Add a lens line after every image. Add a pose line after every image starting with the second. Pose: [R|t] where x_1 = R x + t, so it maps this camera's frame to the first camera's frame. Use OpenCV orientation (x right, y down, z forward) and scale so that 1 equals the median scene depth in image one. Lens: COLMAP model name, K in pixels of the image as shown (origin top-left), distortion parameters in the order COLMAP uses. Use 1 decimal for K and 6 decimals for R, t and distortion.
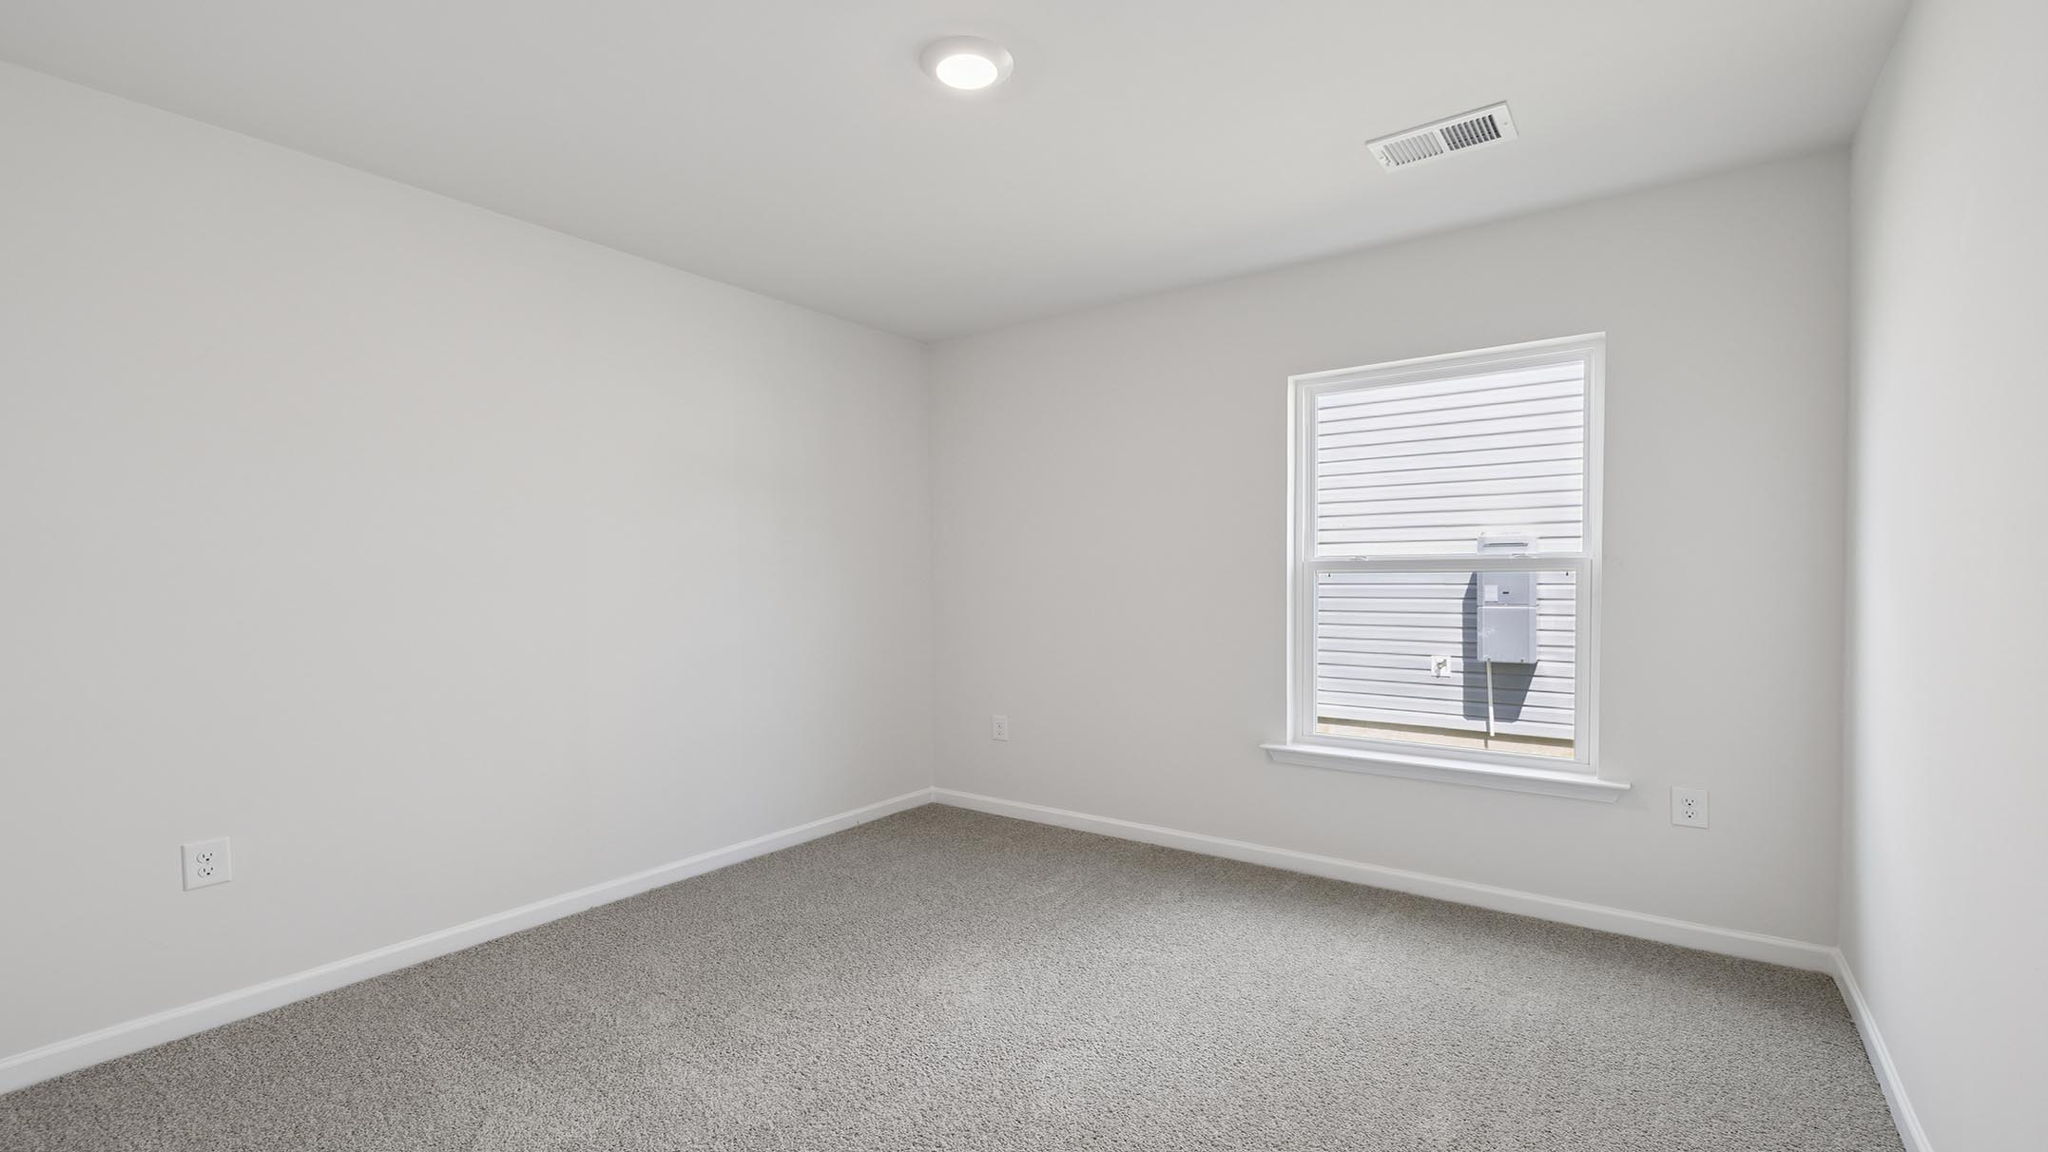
lens RADIAL K [[871.0, 0, 1023.8], [0, 871.0, 592.9], [0, 0, 1]] dist [0.010453, -0.000330]
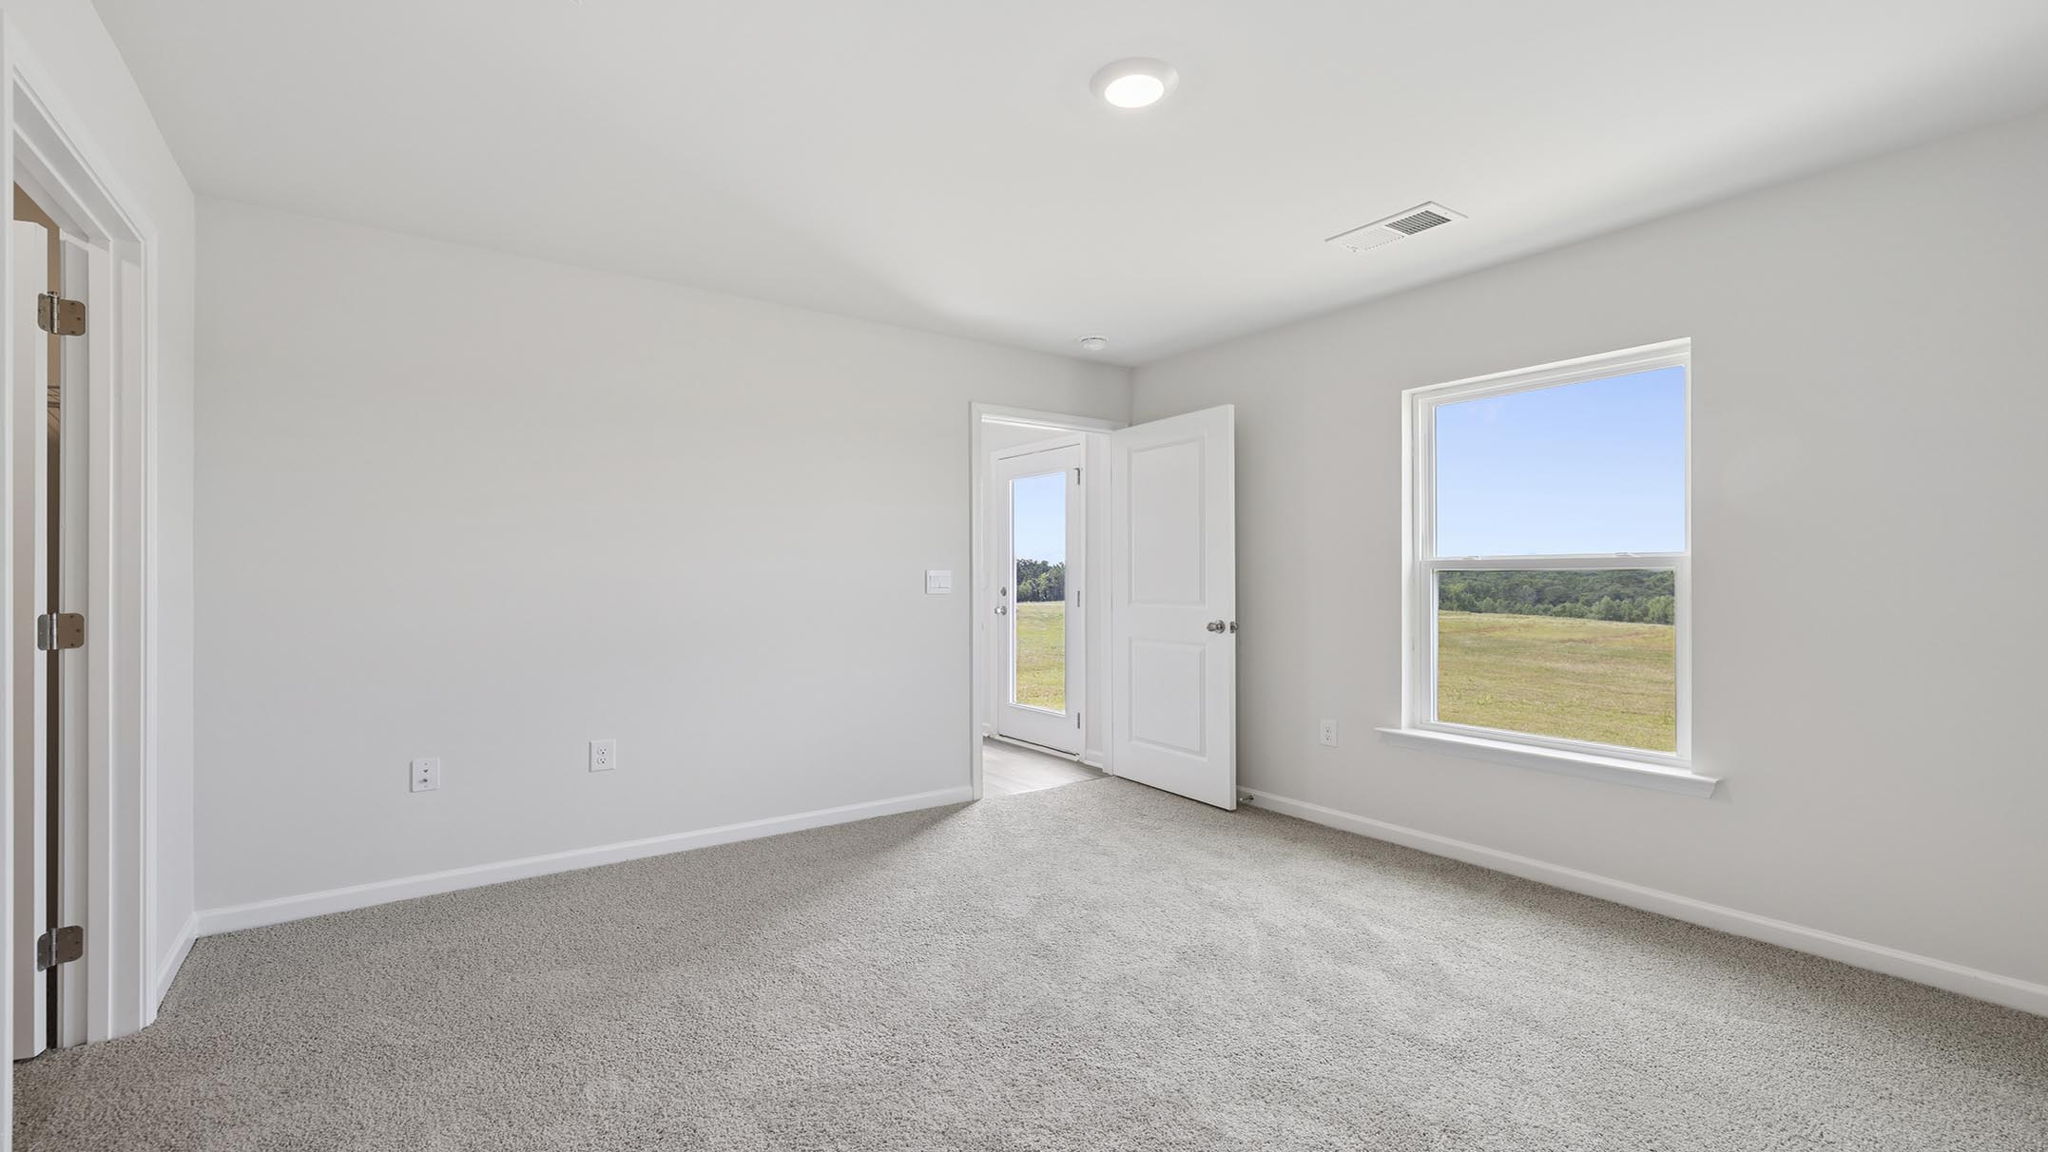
lens RADIAL K [[871.0, 0, 1022.6], [0, 871.0, 568.1], [0, 0, 1]] dist [0.010453, -0.000330]
pose [[0.950049, -0.003403, -0.312083, 0.192732], [-0.001769, 0.999866, -0.016289, -0.007631], [0.312097, 0.016028, 0.949915, -0.182027]]
